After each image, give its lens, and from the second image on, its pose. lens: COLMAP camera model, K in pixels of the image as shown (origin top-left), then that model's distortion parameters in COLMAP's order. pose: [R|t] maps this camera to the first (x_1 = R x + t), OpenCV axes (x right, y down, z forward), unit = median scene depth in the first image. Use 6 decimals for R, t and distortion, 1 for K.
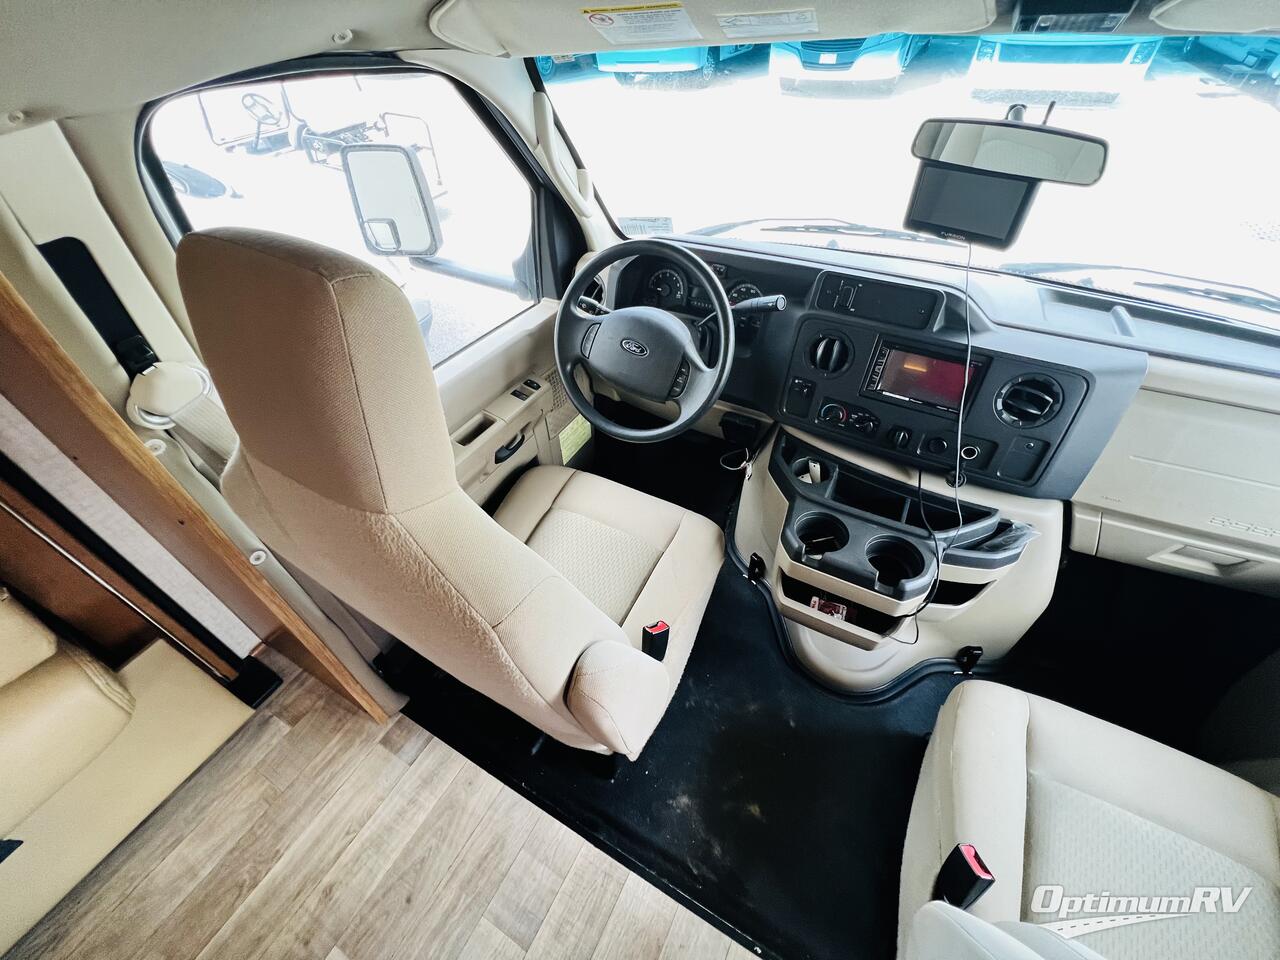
lens RADIAL K [[514.8, 0, 639.0], [0, 514.8, 478.0], [0, 0, 1]] dist [-0.004142, 0.000912]
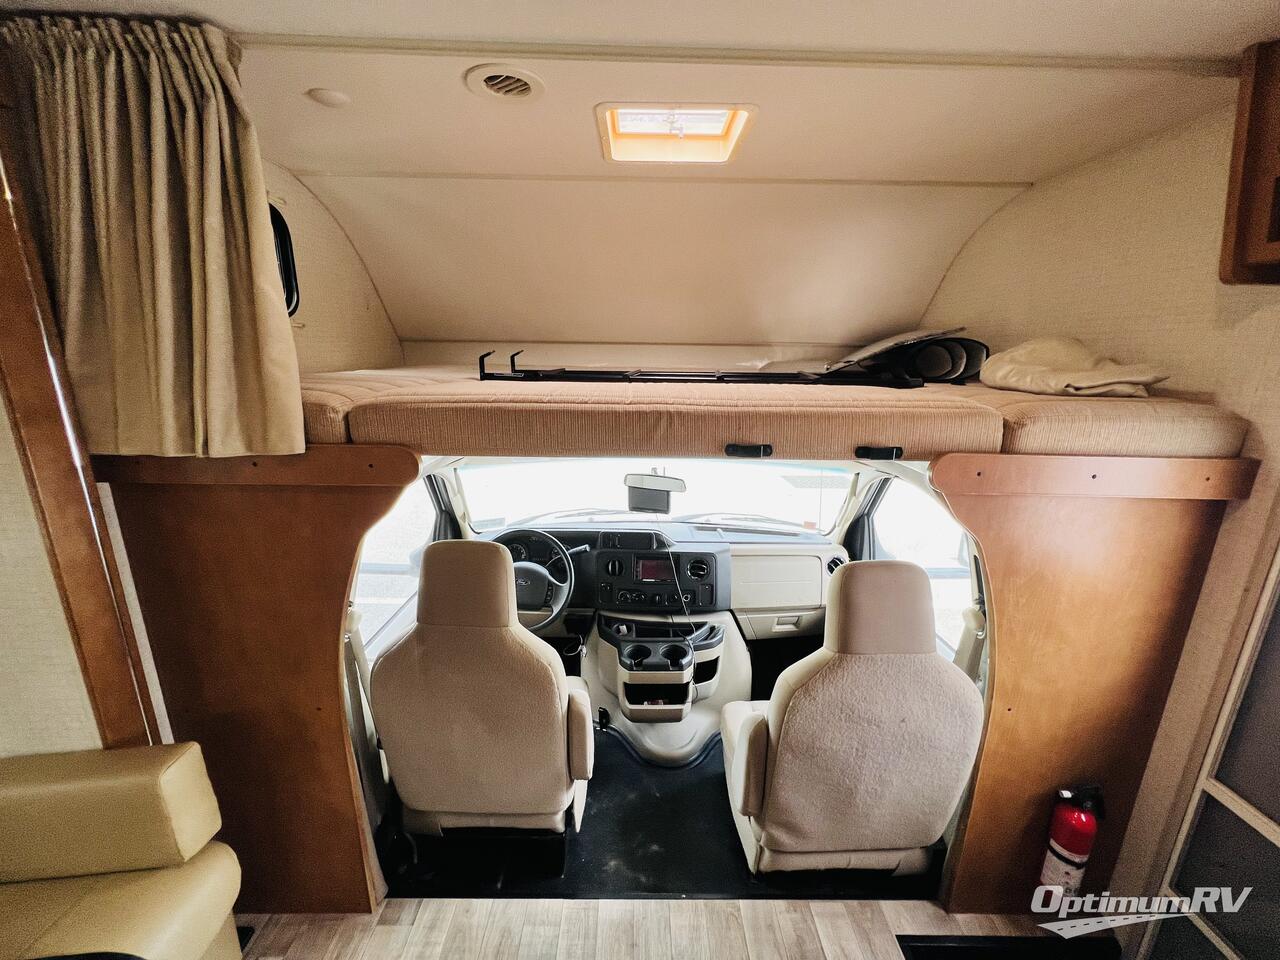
lens RADIAL K [[514.8, 0, 638.9], [0, 514.8, 480.2], [0, 0, 1]] dist [-0.004142, 0.000912]
pose [[0.871114, -0.086039, 0.483485, -0.513190], [0.311315, 0.858175, -0.408190, 0.330541], [-0.379794, 0.506096, 0.774353, -0.815662]]
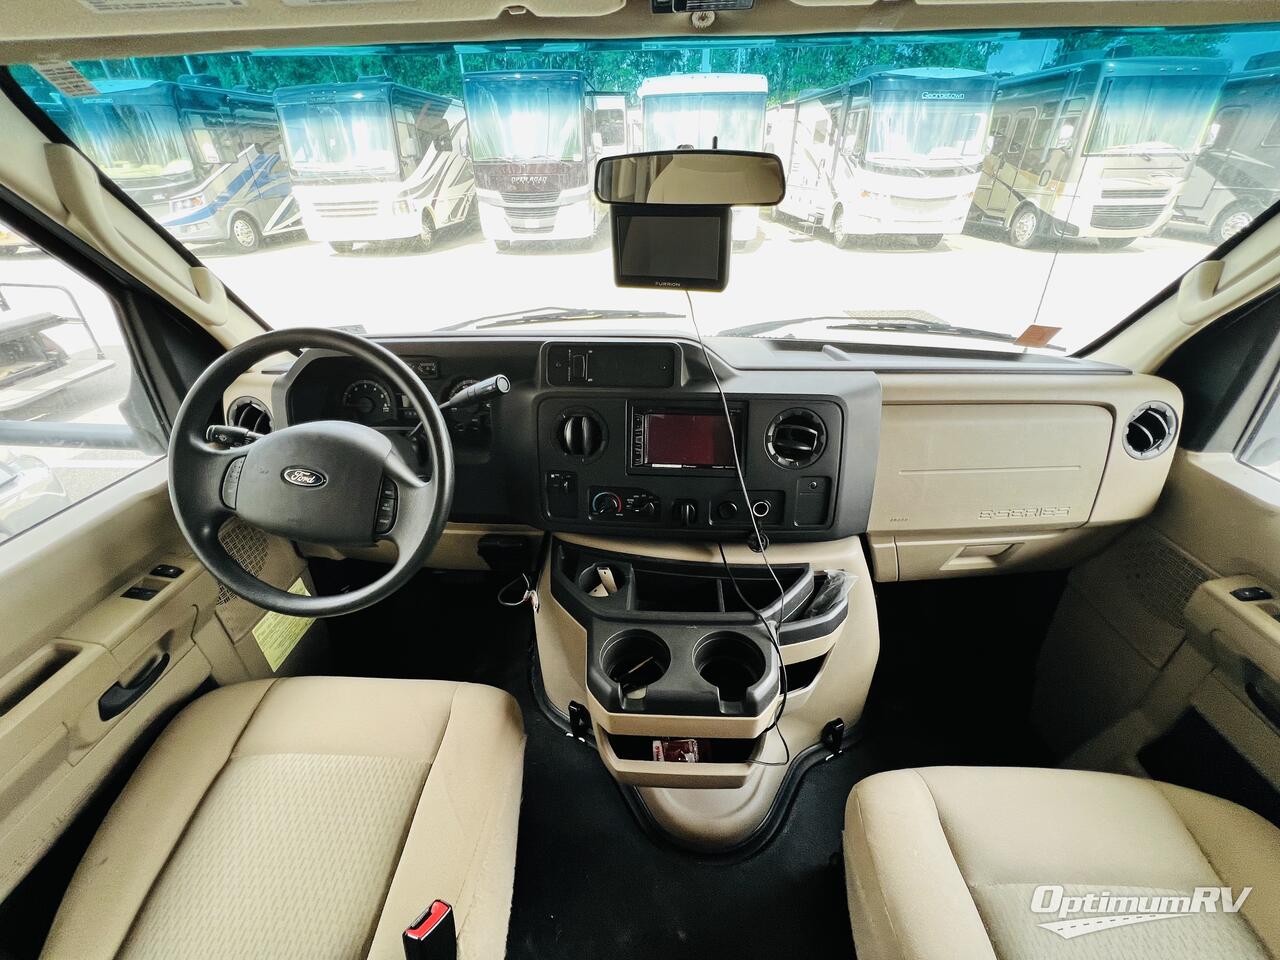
lens RADIAL K [[519.1, 0, 635.6], [0, 519.1, 475.9], [0, 0, 1]] dist [-0.010743, -0.000392]
pose [[0.899157, -0.208669, 0.384673, 0.118863], [0.295139, 0.938161, -0.180963, -0.005415], [-0.323124, 0.276246, 0.905140, 0.243834]]
